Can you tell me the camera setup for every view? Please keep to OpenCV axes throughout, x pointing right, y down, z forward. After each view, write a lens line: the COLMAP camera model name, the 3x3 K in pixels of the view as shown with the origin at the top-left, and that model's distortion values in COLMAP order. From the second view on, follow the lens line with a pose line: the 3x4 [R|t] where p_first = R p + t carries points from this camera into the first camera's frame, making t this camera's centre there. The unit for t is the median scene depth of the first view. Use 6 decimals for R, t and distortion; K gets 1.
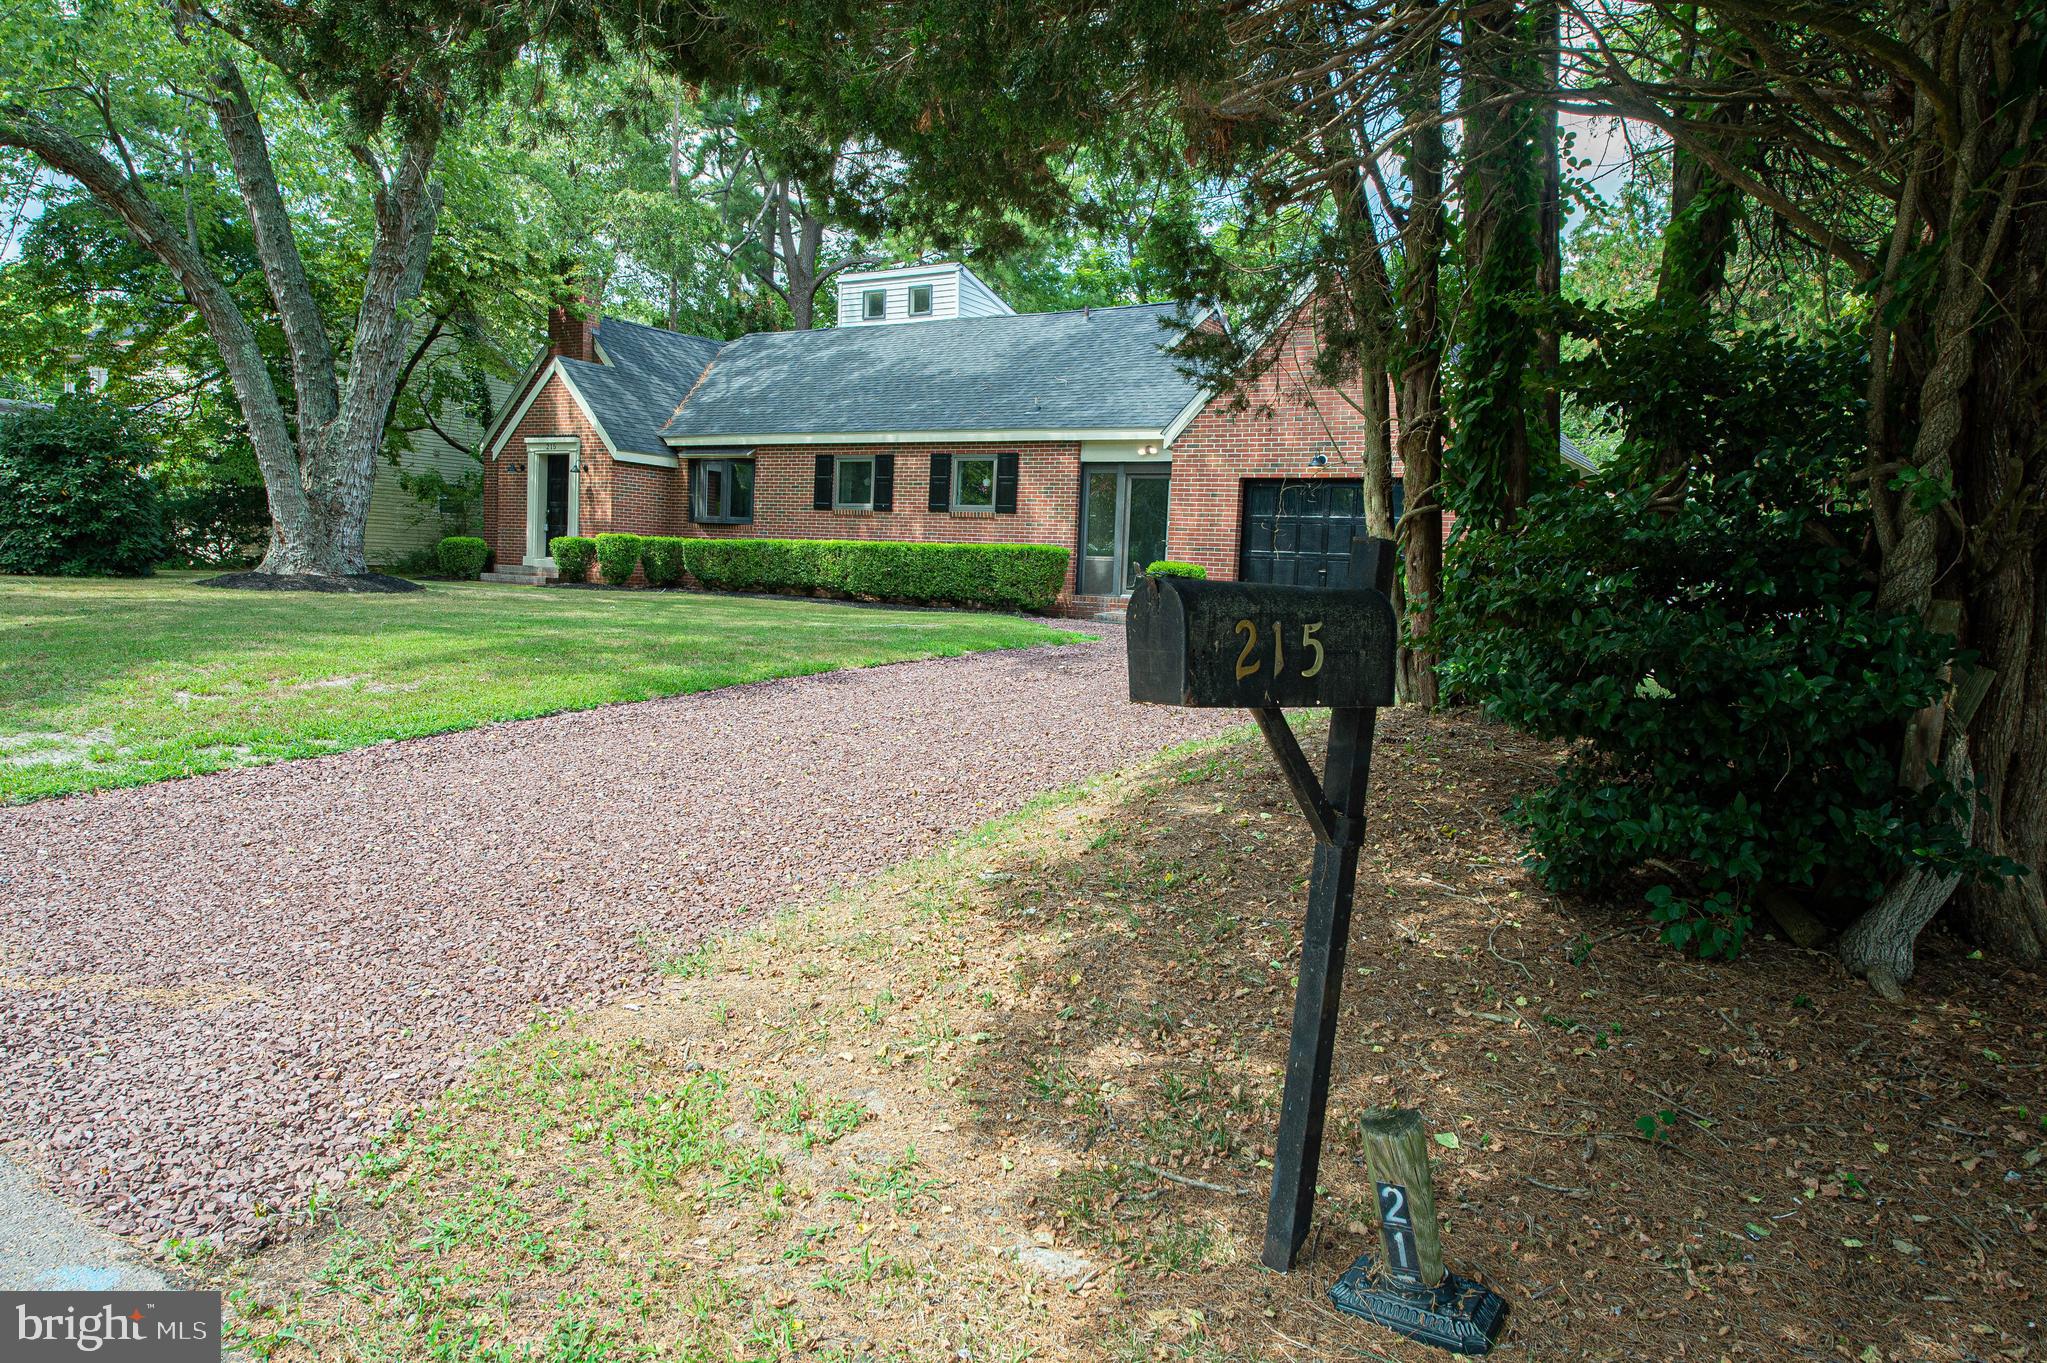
lens RADIAL K [[1445.2, 0, 1023.5], [0, 1445.2, 681.5], [0, 0, 1]] dist [0.004198, 0.001969]
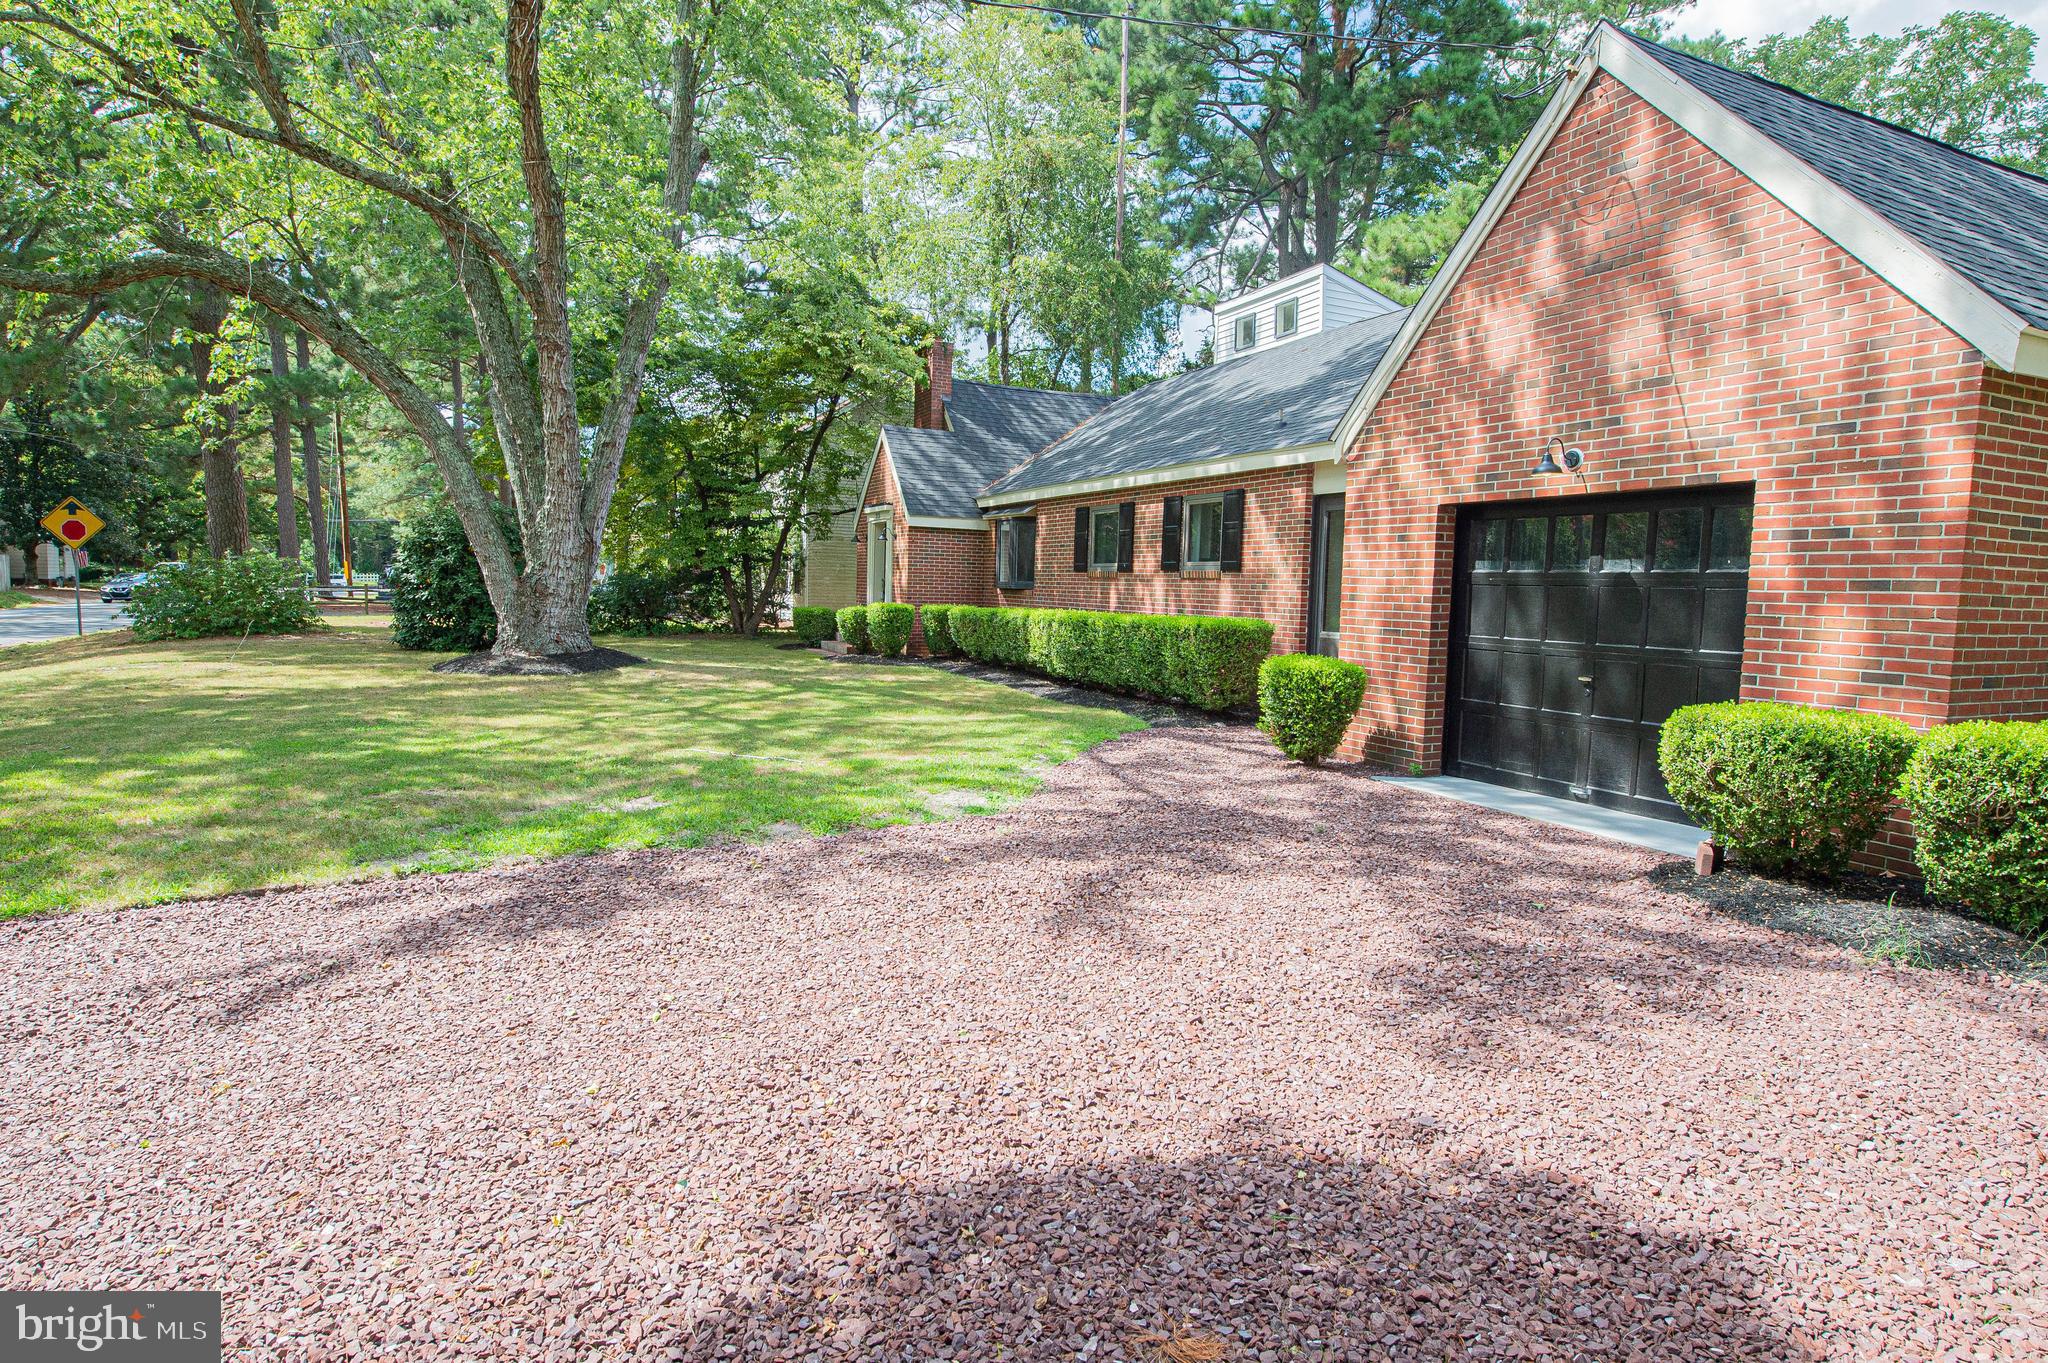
lens RADIAL K [[1109.7, 0, 1024.0], [0, 1109.7, 681.5], [0, 0, 1]] dist [0.043147, 0.000214]
pose [[0.832390, 0.024802, -0.553636, 0.198172], [-0.028096, 0.999602, 0.002538, -0.054794], [0.553478, 0.013442, 0.832755, 0.435686]]
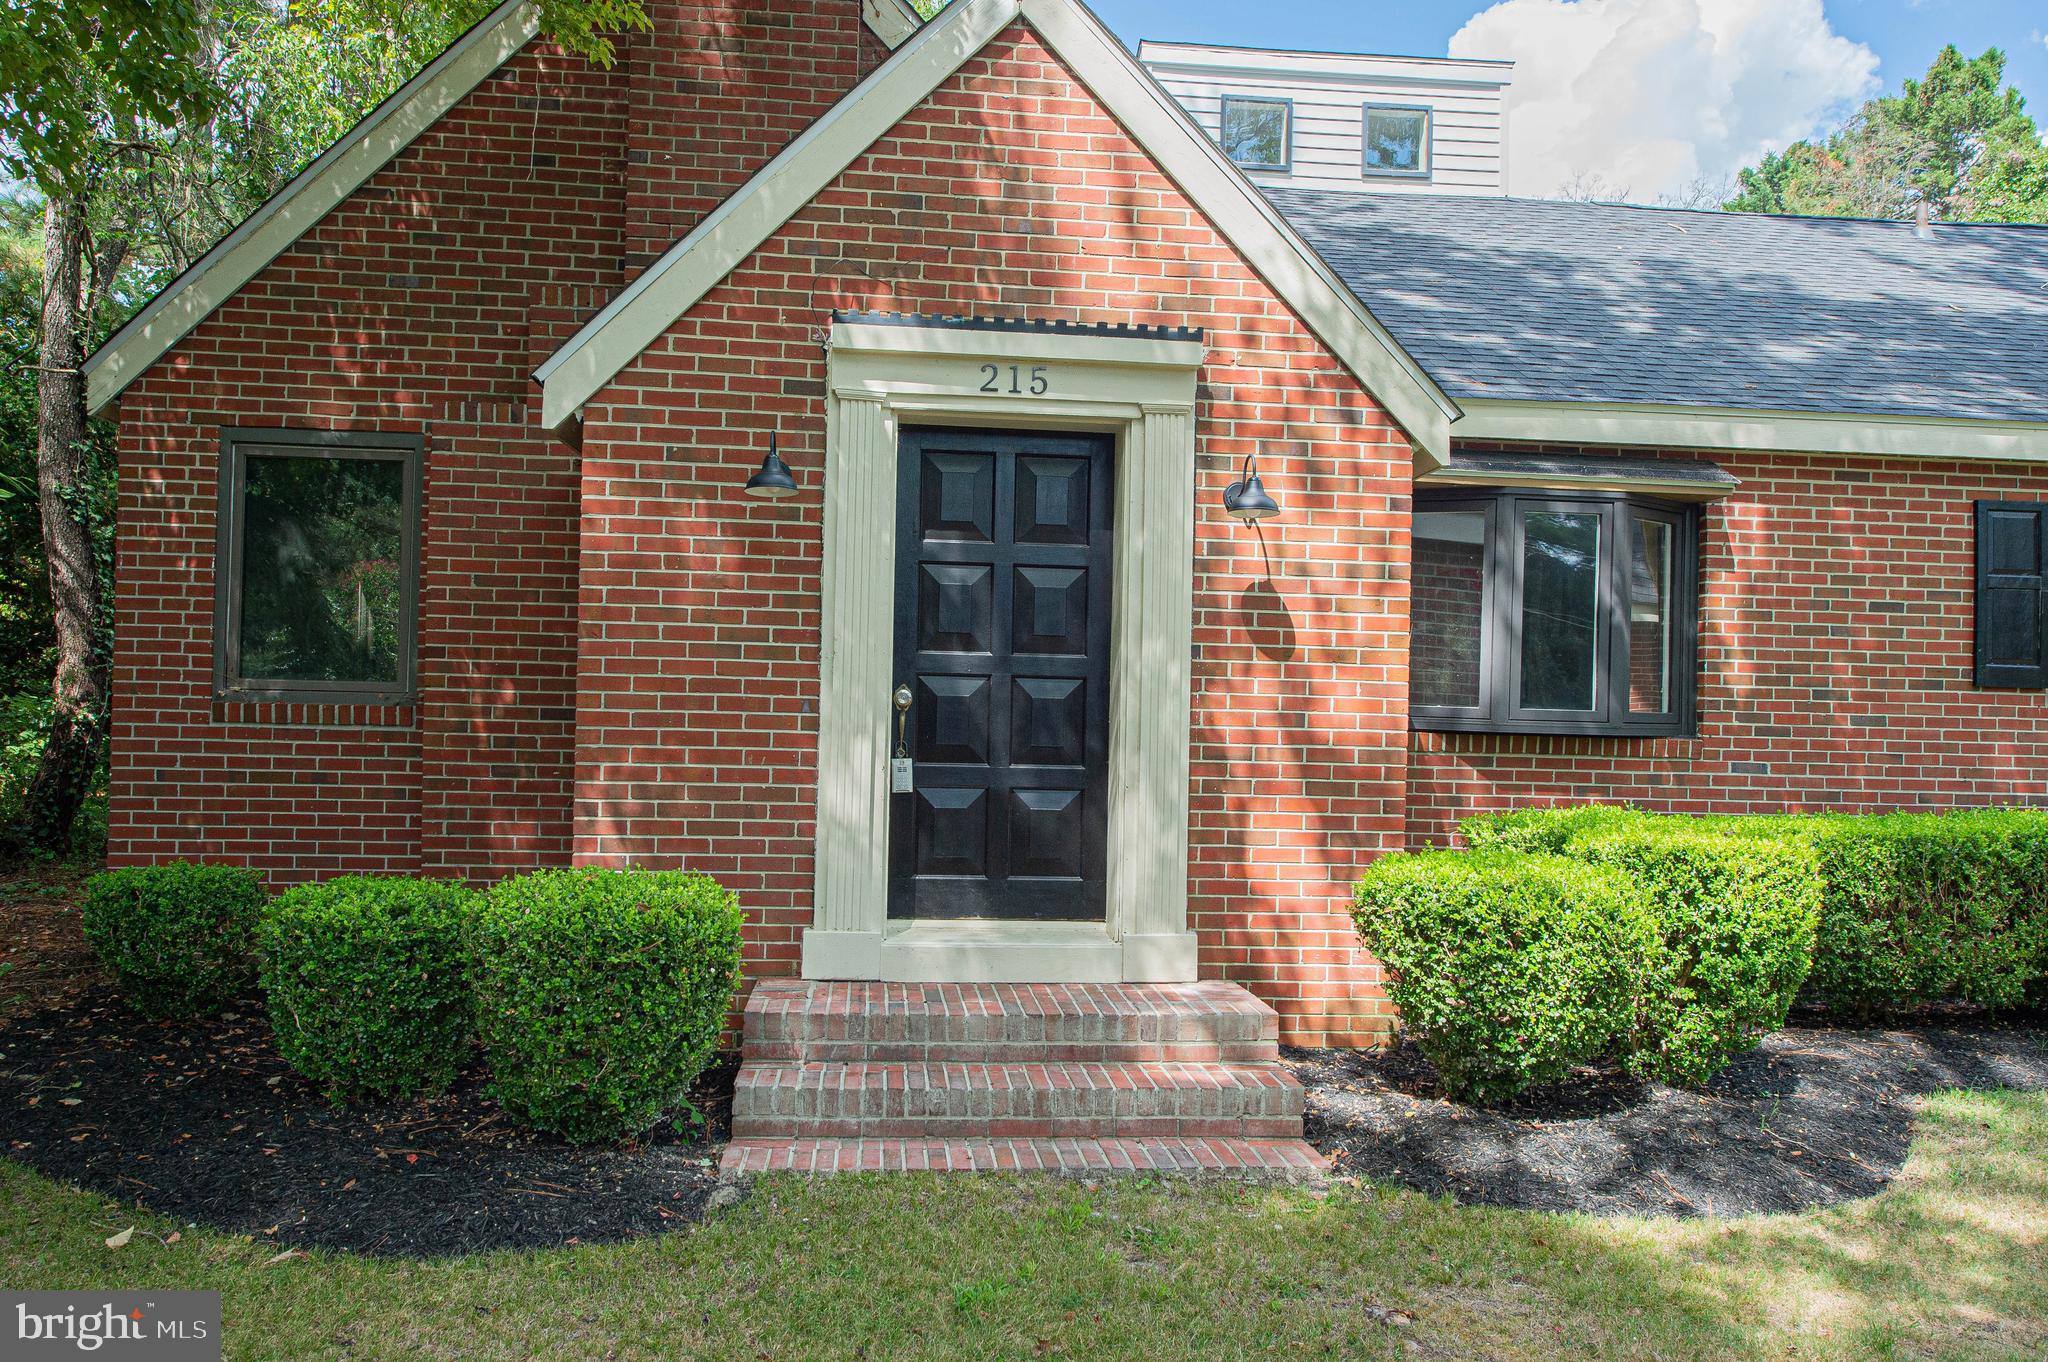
lens RADIAL K [[1445.9, 0, 1024.0], [0, 1445.9, 681.0], [0, 0, 1]] dist [0.004198, 0.001969]
pose [[0.791283, -0.012204, 0.611329, -0.473567], [0.054457, 0.997234, -0.050579, -0.116511], [-0.609020, 0.073314, 0.789759, 0.889898]]
